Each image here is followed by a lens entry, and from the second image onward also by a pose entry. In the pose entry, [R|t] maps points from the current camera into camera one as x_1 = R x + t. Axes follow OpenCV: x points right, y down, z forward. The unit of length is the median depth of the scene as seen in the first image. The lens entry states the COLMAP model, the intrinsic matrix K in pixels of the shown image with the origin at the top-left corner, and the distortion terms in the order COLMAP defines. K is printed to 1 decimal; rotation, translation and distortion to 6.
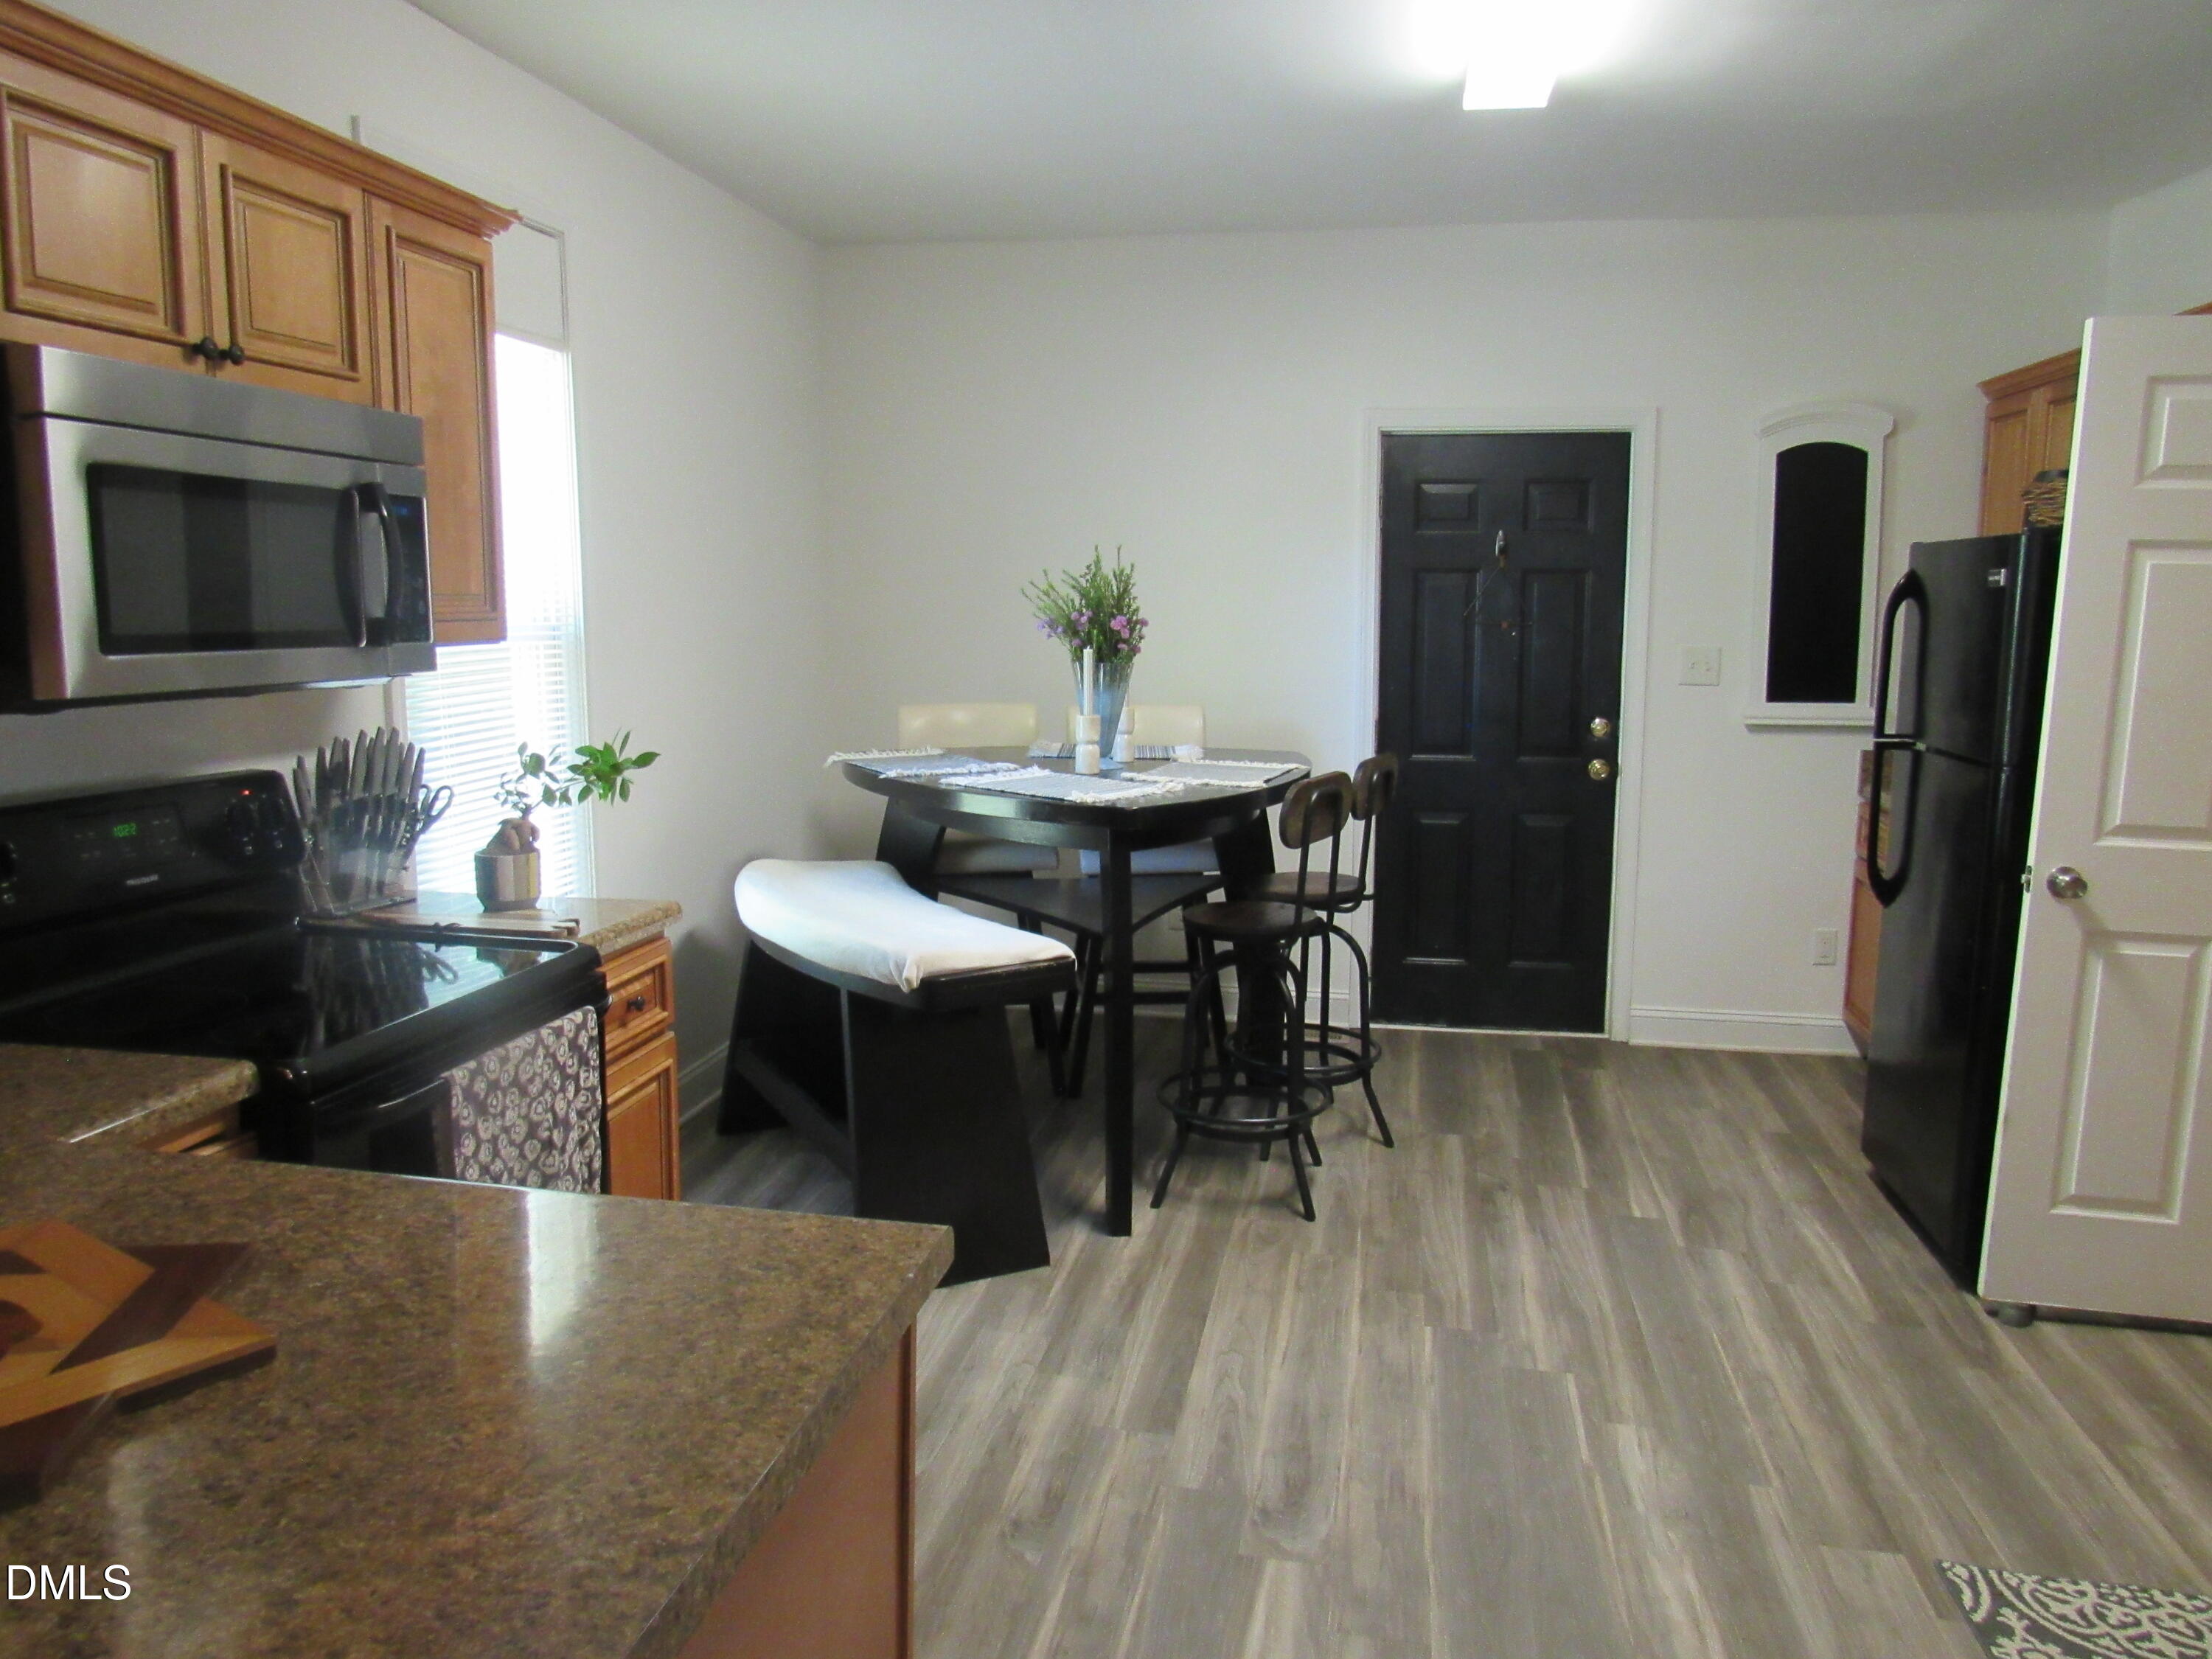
lens RADIAL K [[1578.2, 0, 1028.3], [0, 1578.2, 826.6], [0, 0, 1]] dist [-0.044971, 0.029118]
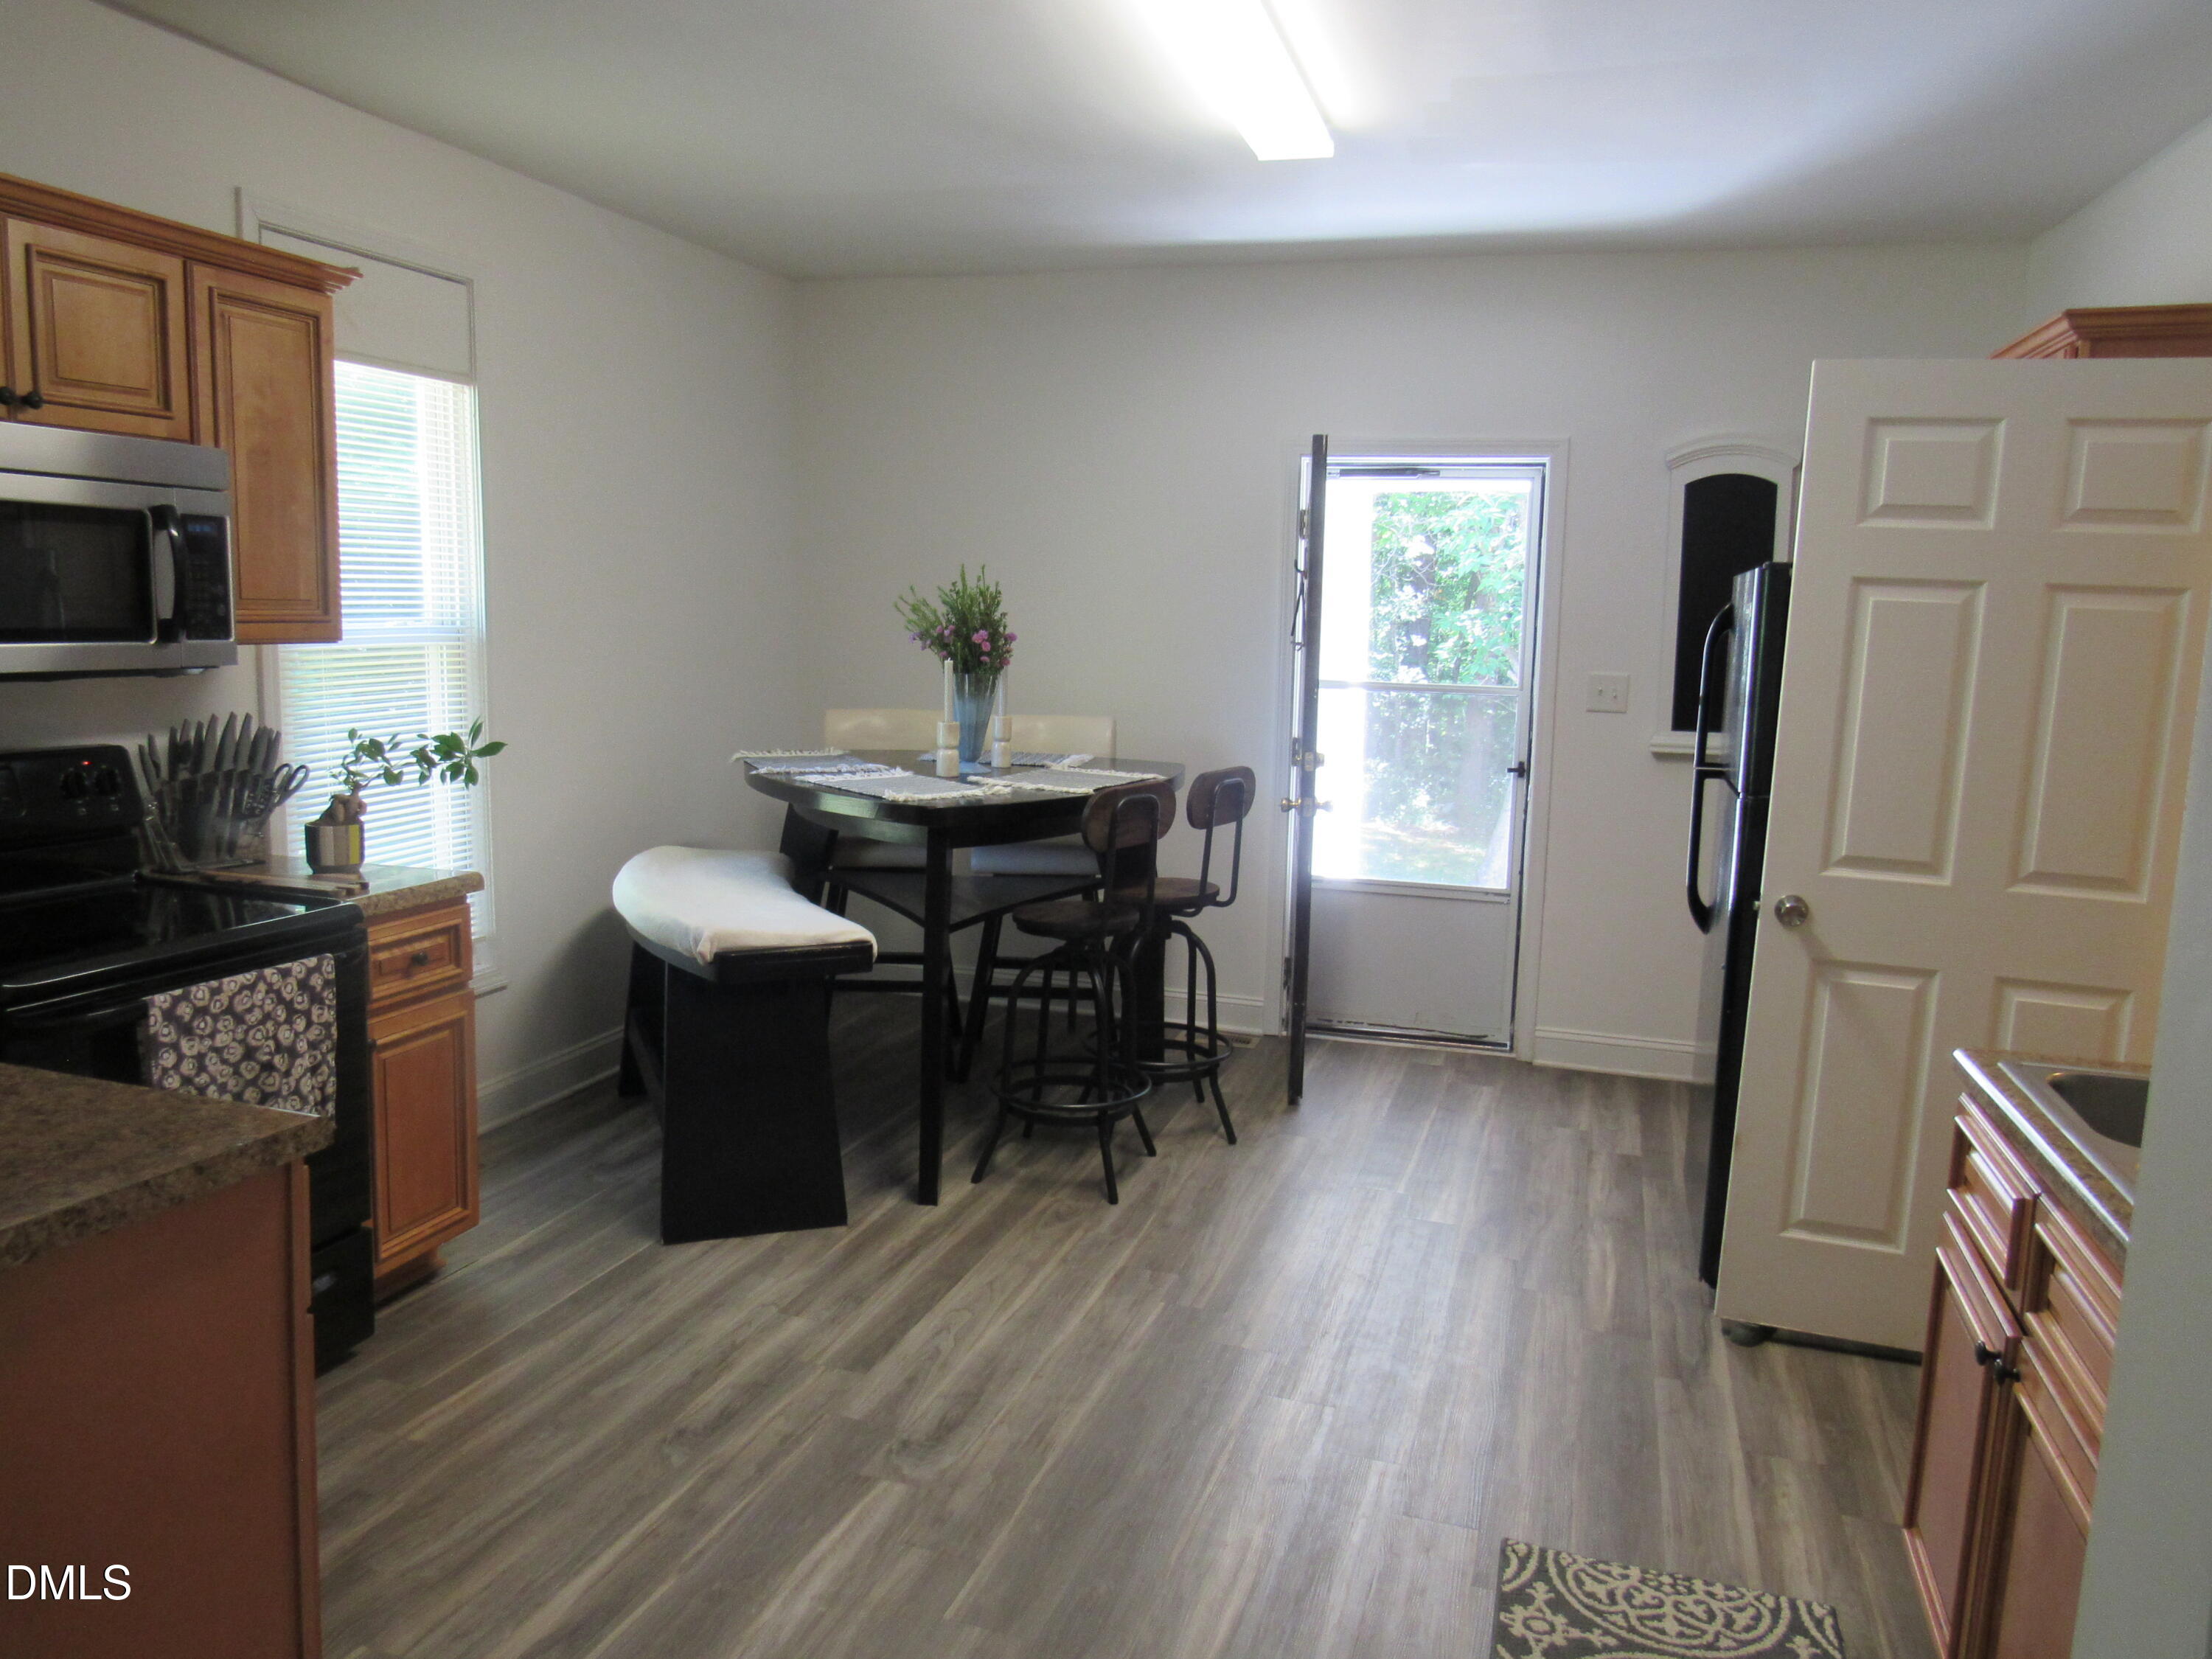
lens RADIAL K [[1578.2, 0, 1034.6], [0, 1578.2, 825.0], [0, 0, 1]] dist [-0.044971, 0.029118]
pose [[0.992660, 0.036410, -0.115327, 0.304475], [-0.037328, 0.999286, -0.005806, 0.004569], [0.115033, 0.010068, 0.993311, -0.080100]]
